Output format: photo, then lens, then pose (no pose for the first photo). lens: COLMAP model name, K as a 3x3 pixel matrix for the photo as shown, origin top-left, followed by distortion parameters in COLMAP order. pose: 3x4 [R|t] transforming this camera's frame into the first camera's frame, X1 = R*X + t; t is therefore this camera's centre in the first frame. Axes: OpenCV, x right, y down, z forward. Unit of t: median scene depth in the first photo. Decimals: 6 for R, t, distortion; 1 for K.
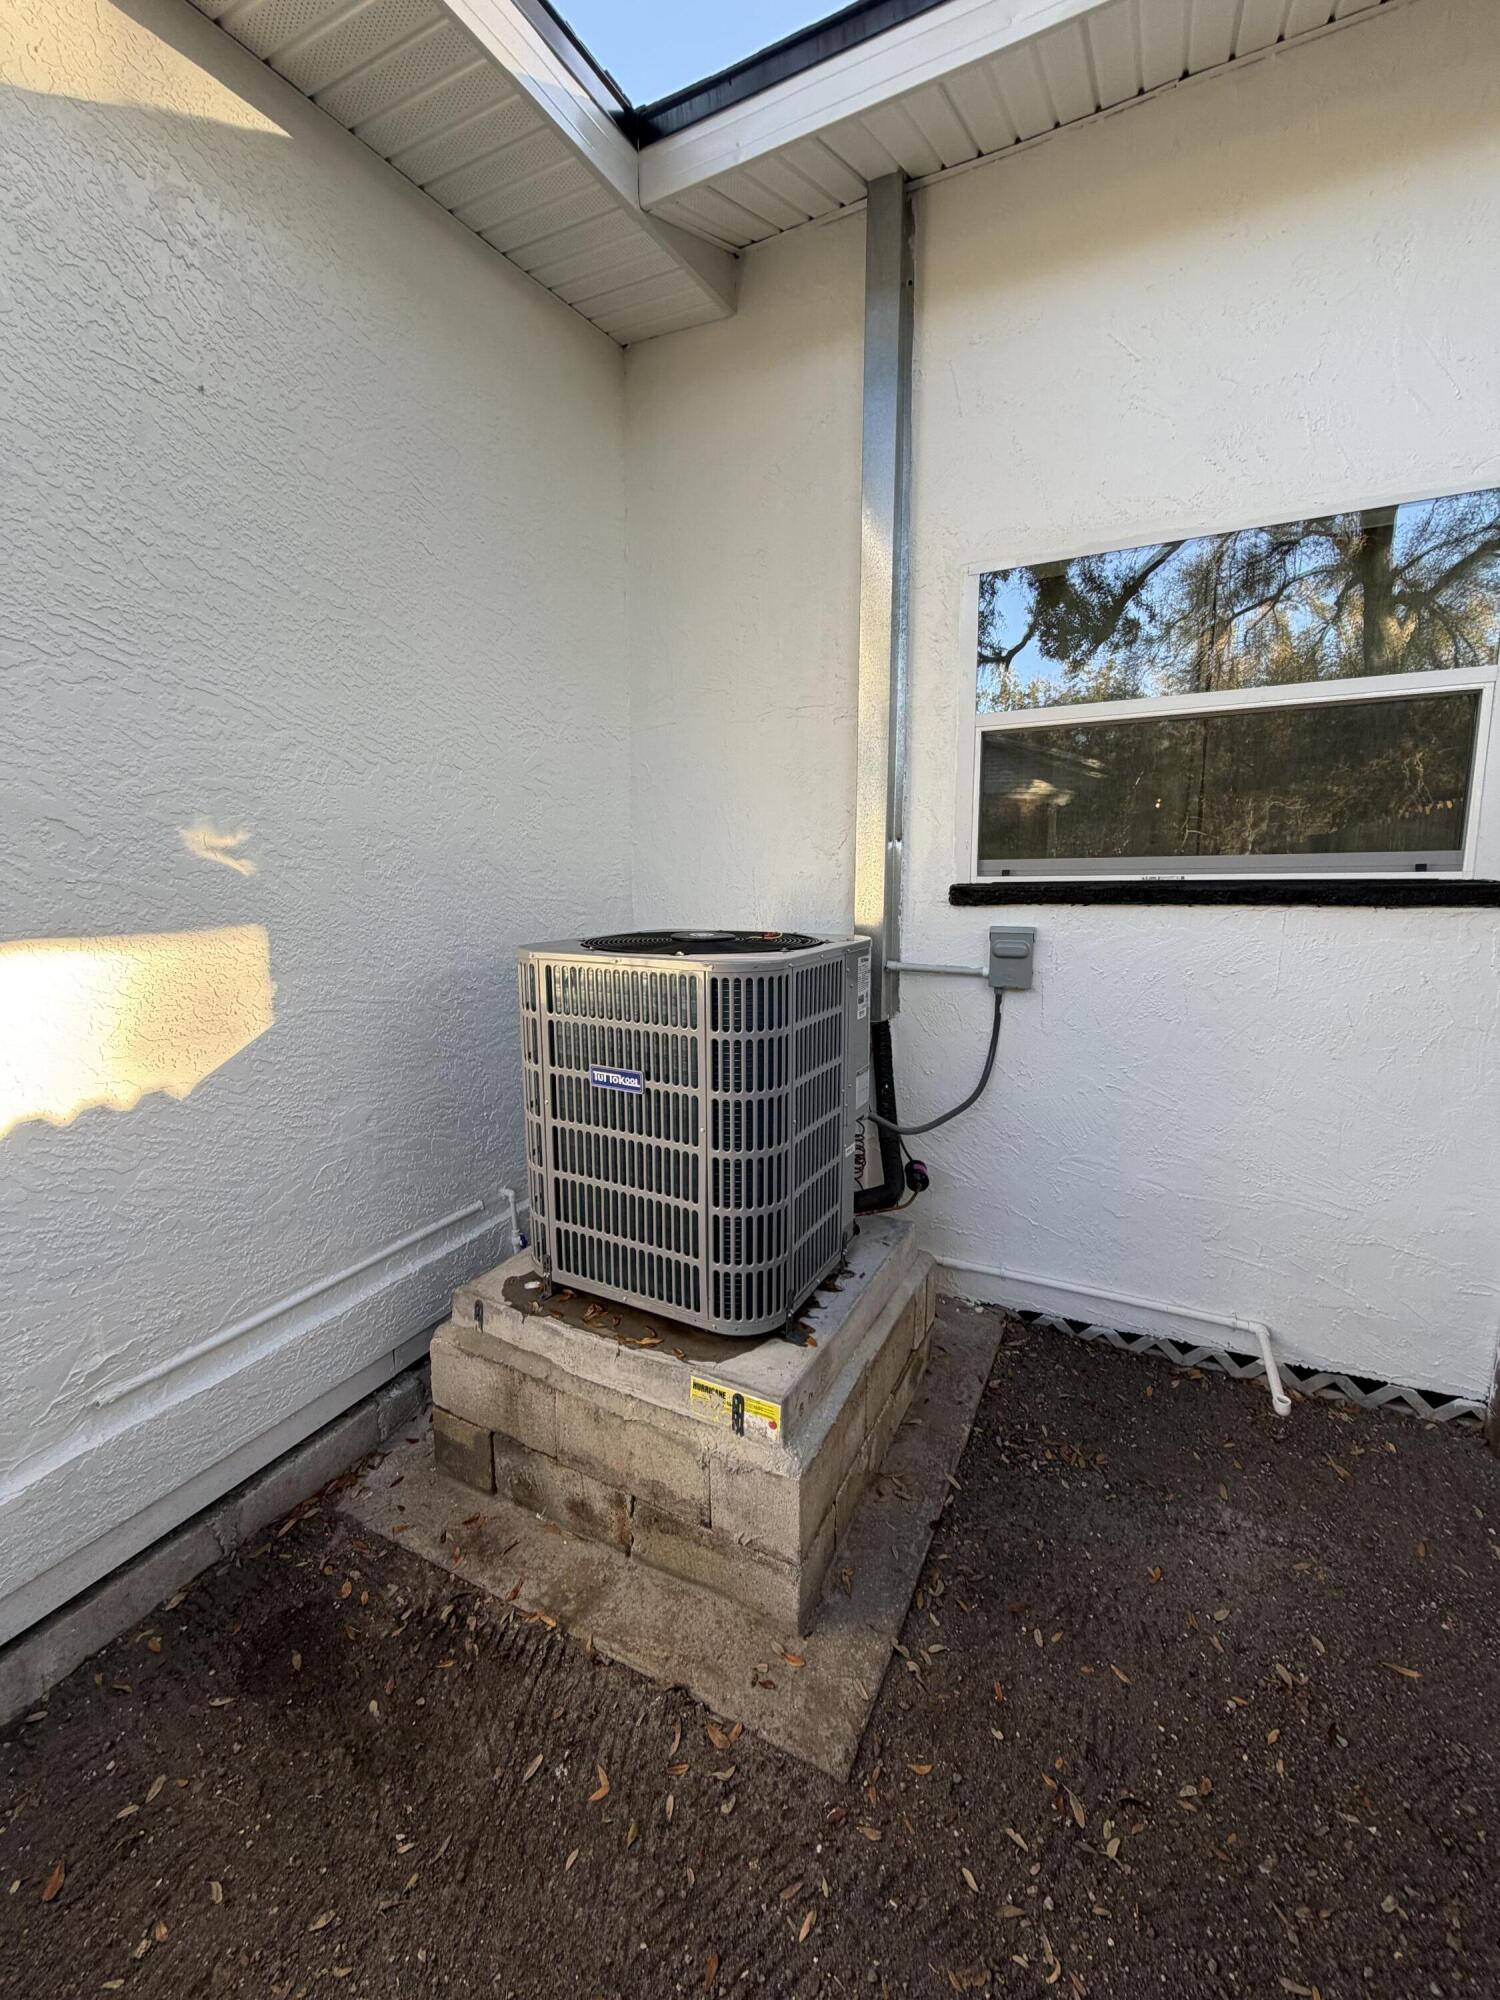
lens RADIAL K [[794.4, 0, 754.2], [0, 794.4, 988.8], [0, 0, 1]] dist [-0.000132, -0.000114]
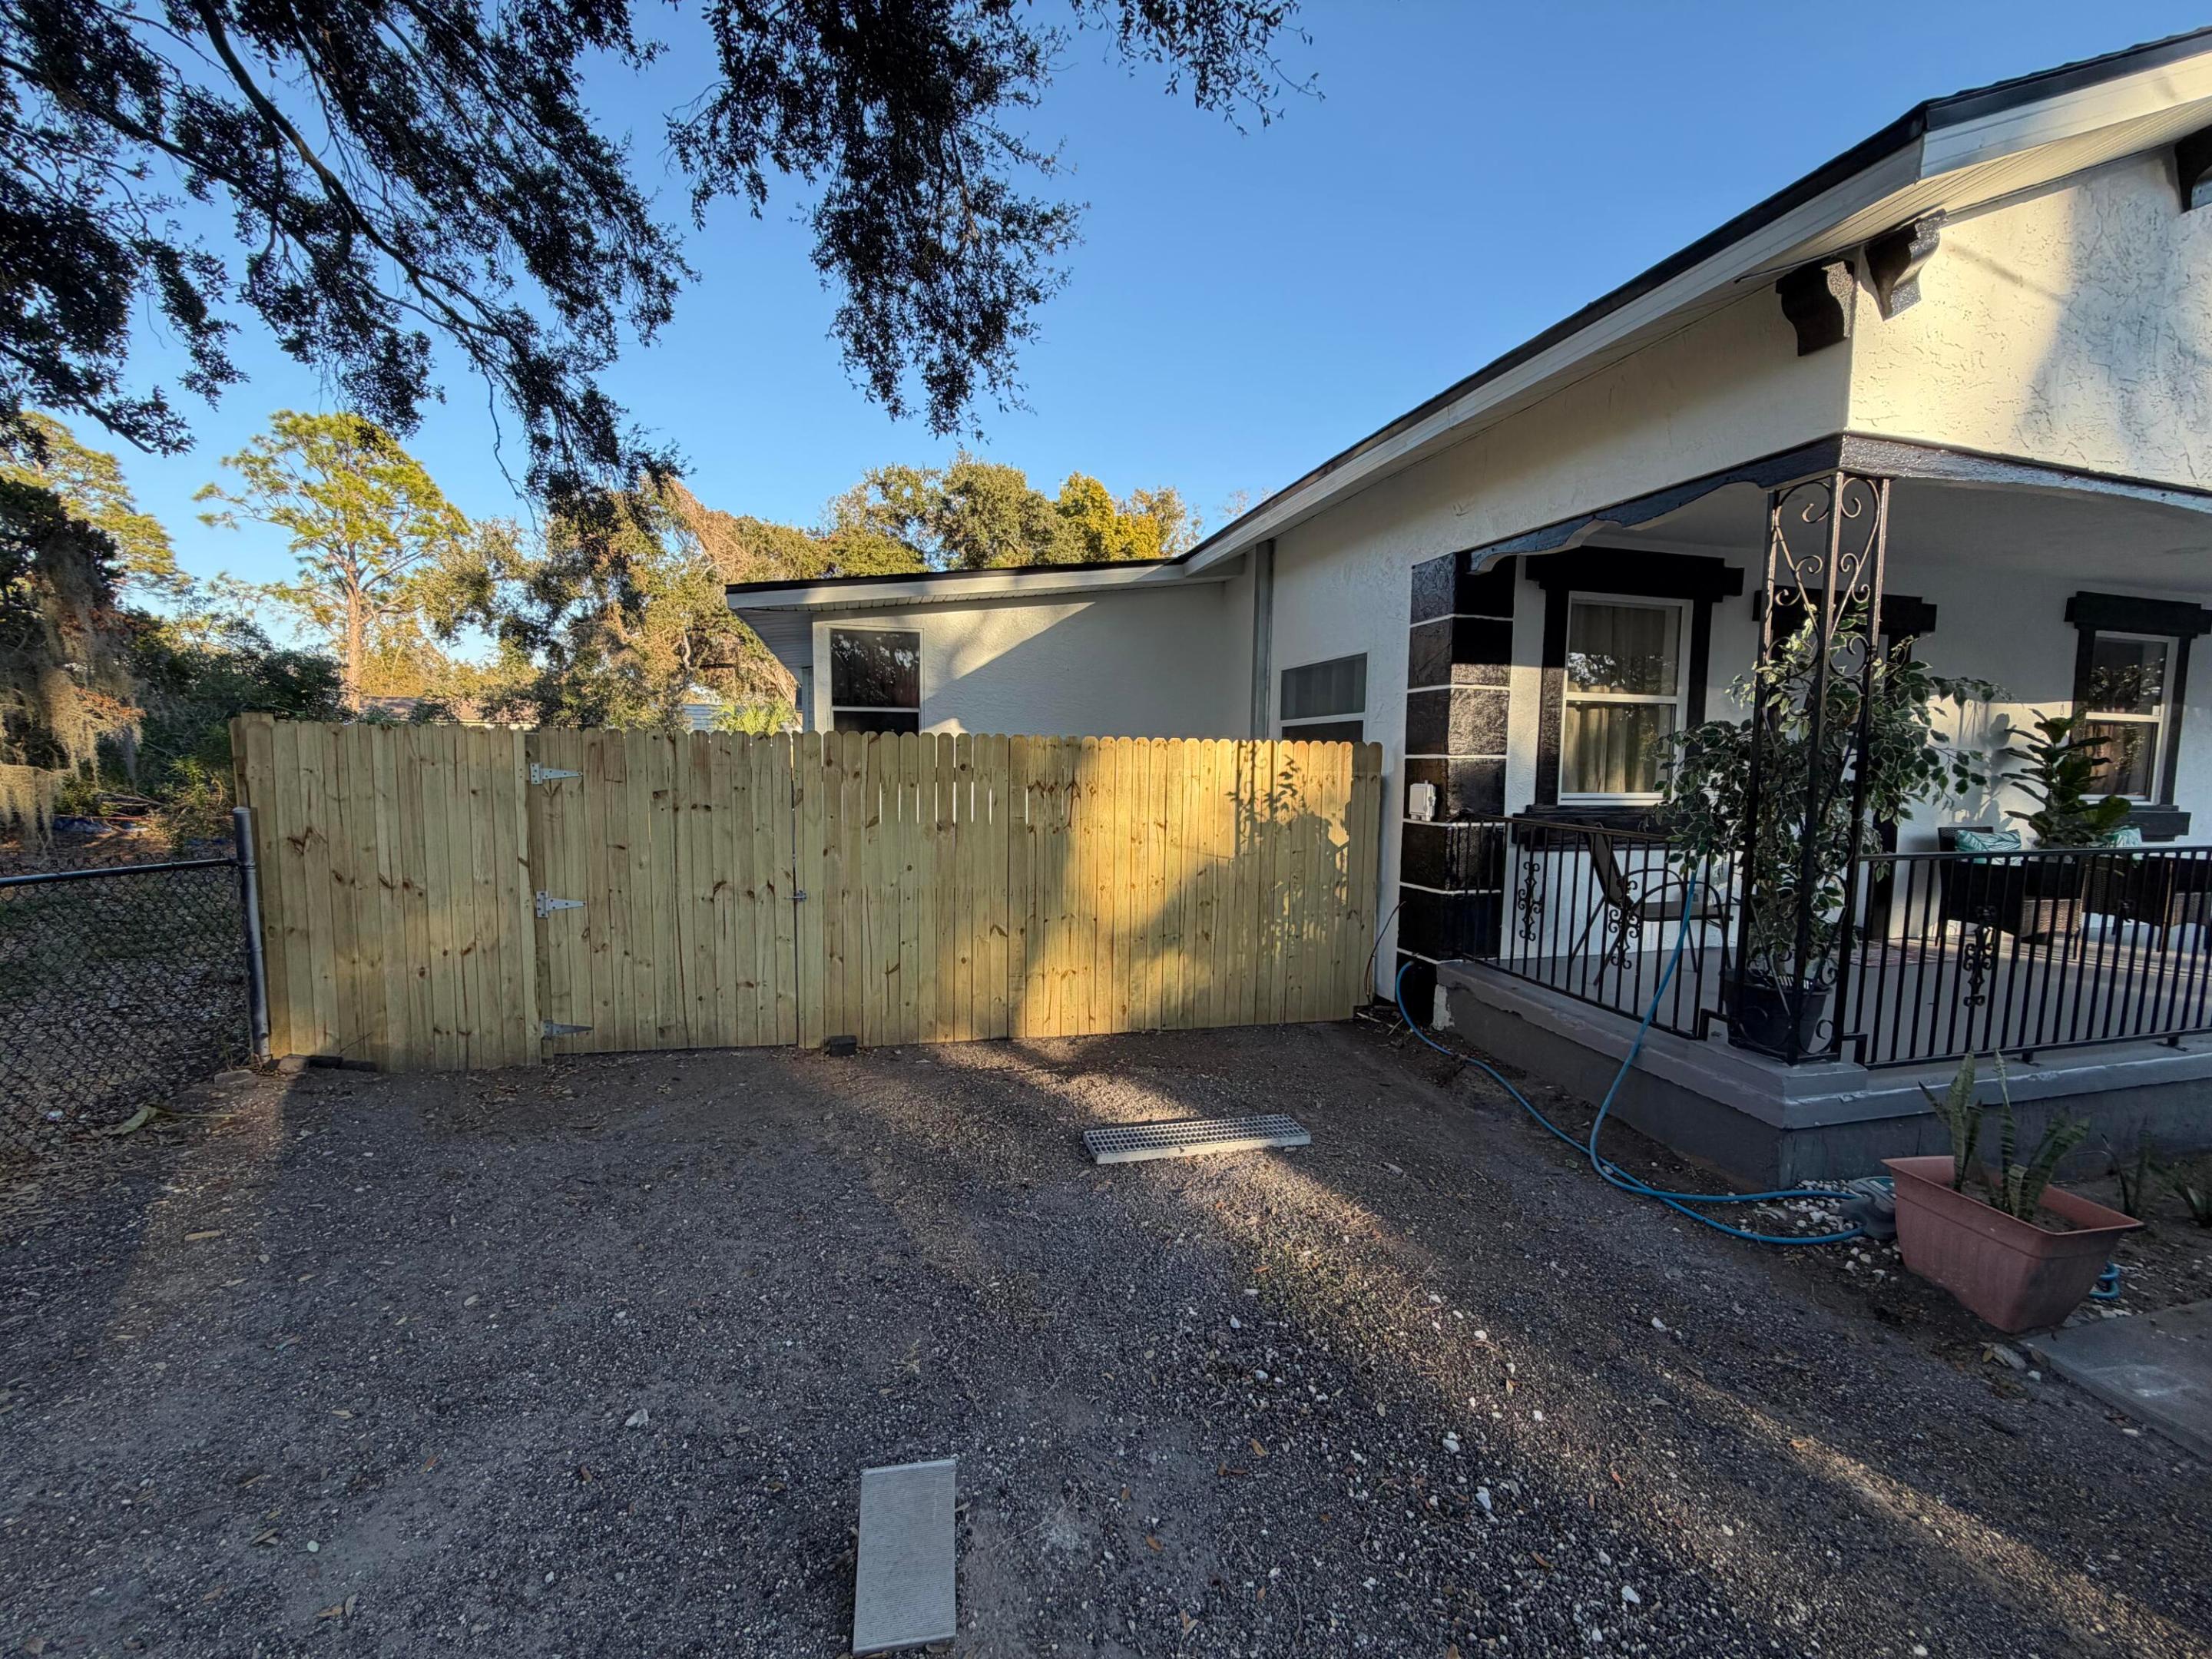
lens RADIAL K [[878.6, 0, 1106.0], [0, 878.6, 829.5], [0, 0, 1]] dist [-0.000132, -0.000114]
pose [[0.652076, 0.072213, -0.754707, 2.856261], [-0.122529, 0.992405, -0.010910, 0.155346], [0.748187, 0.099588, 0.655971, -1.774571]]
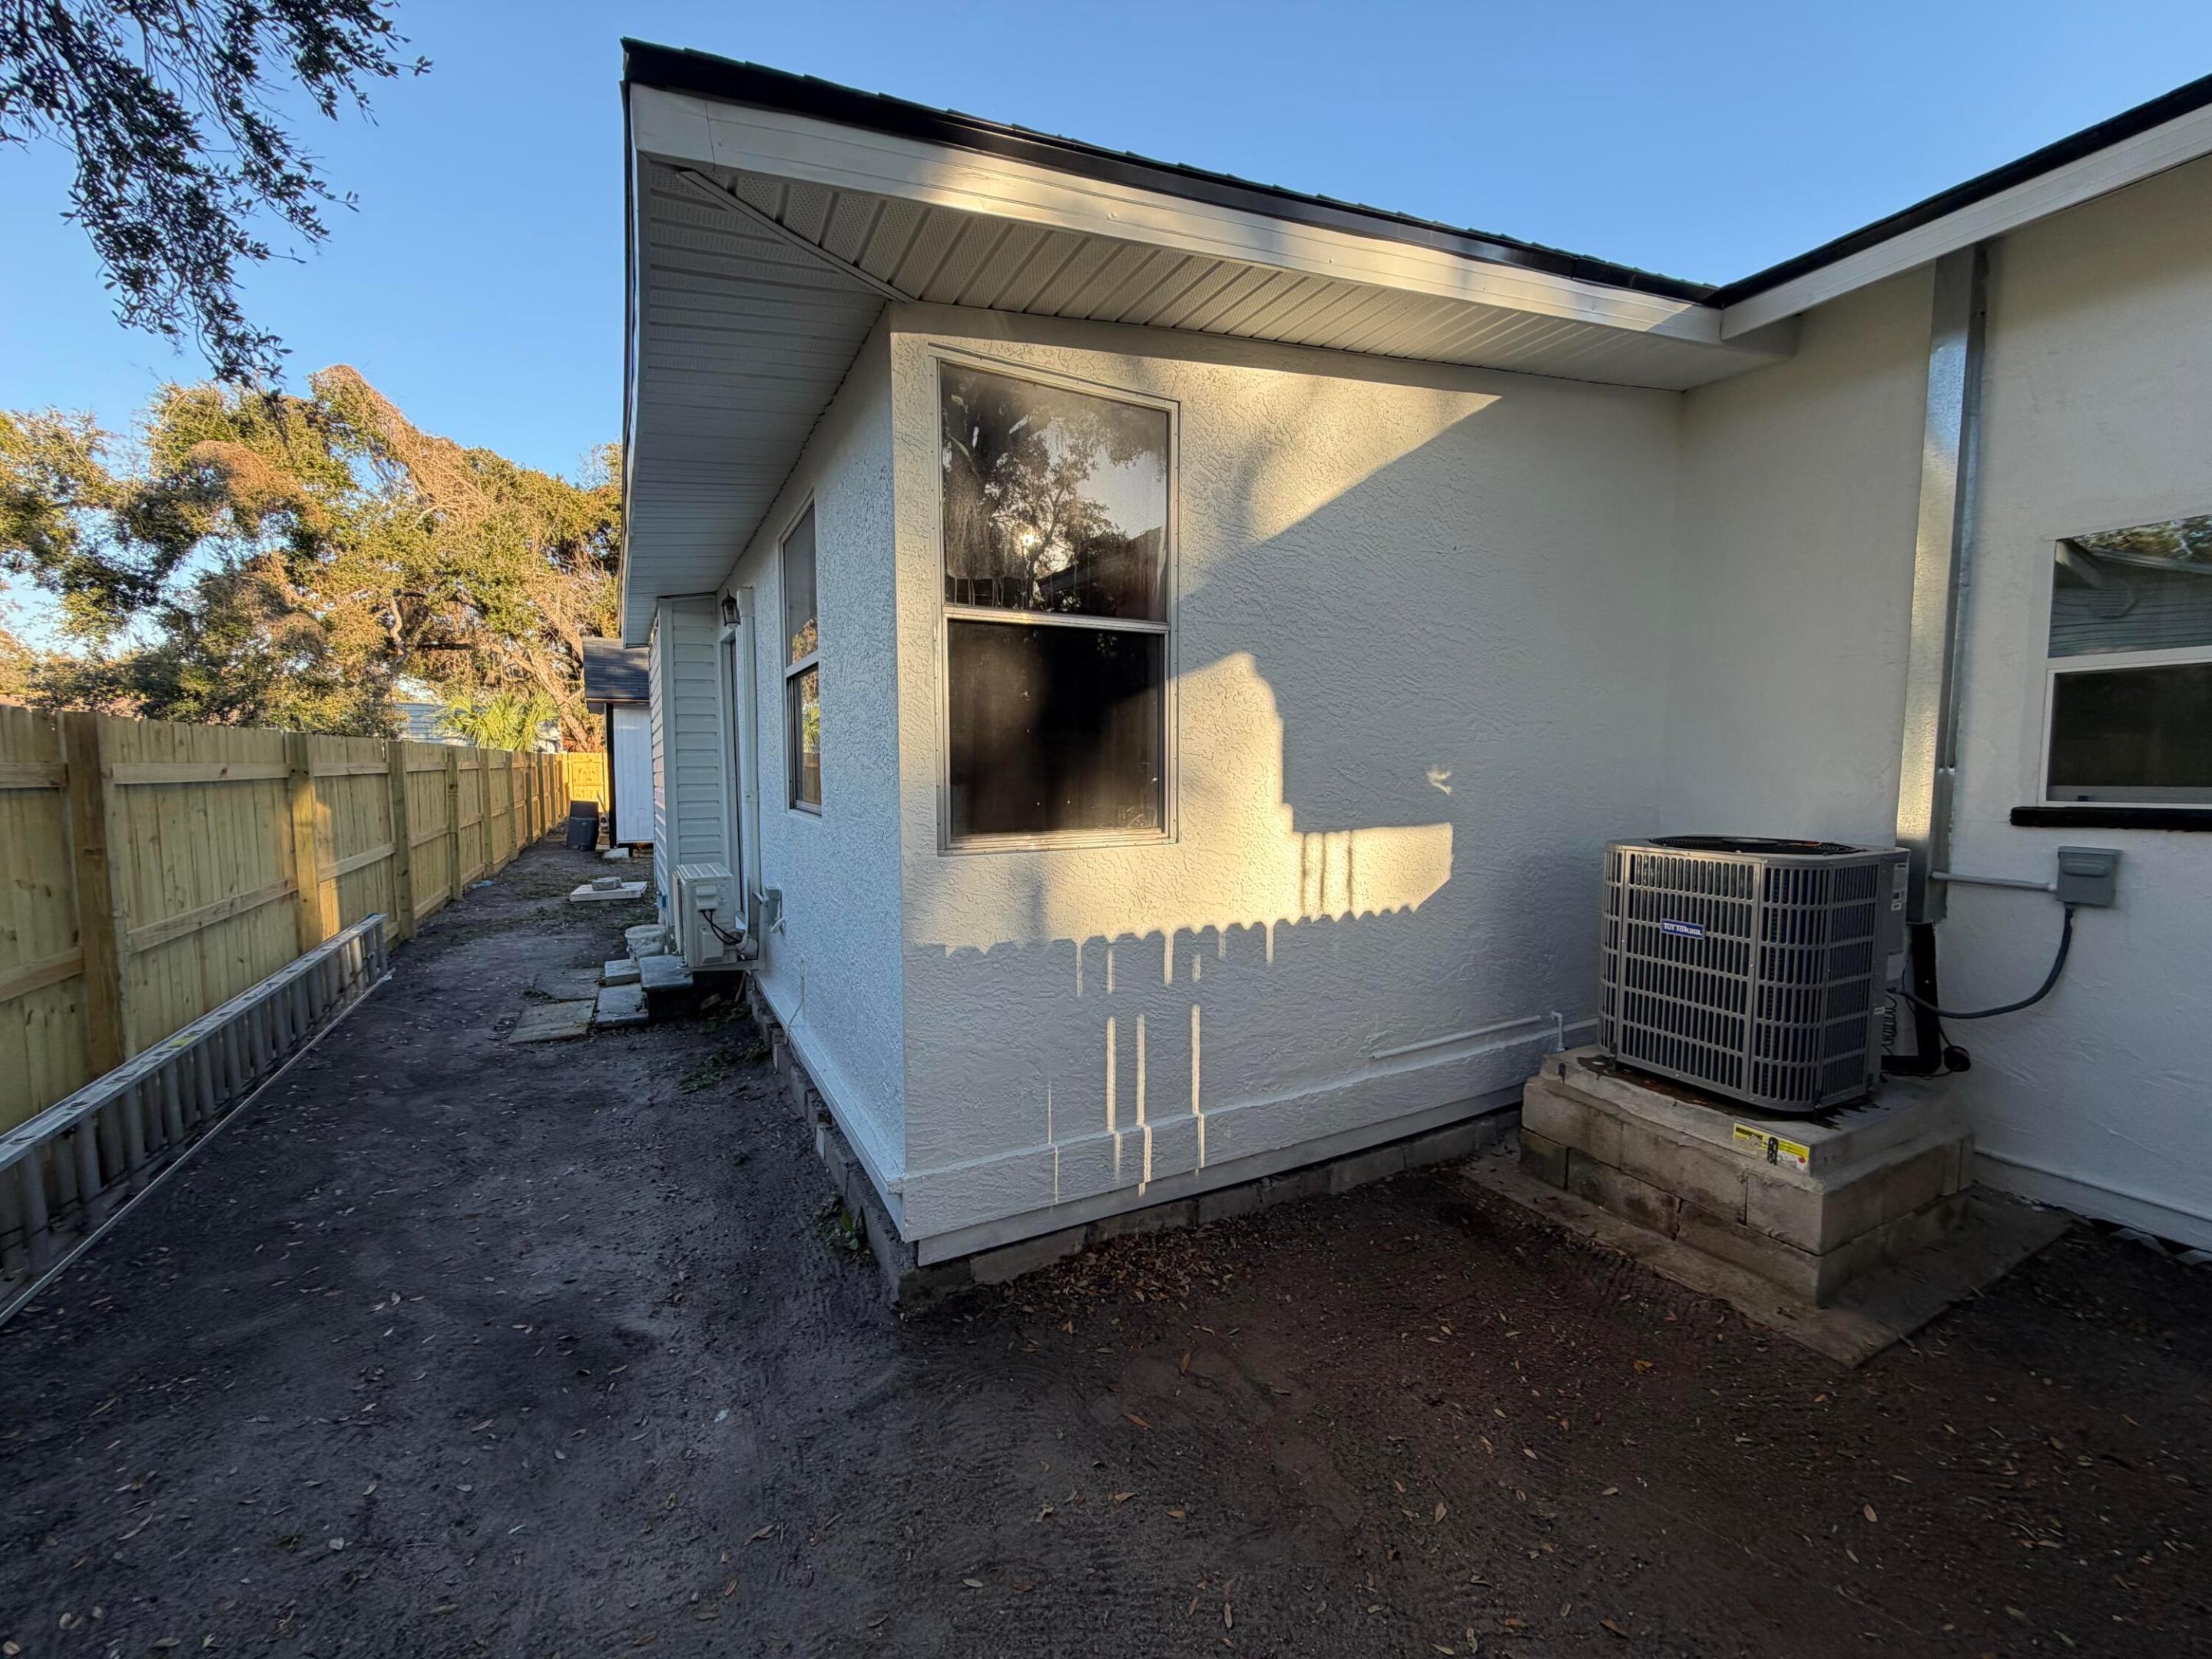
lens RADIAL K [[878.1, 0, 1106.0], [0, 878.1, 829.5], [0, 0, 1]] dist [0.000657, 0.000041]
pose [[0.810693, 0.044971, -0.583742, -0.089214], [-0.084075, 0.995654, -0.040057, 0.079771], [0.579404, 0.081552, 0.810950, -1.033919]]
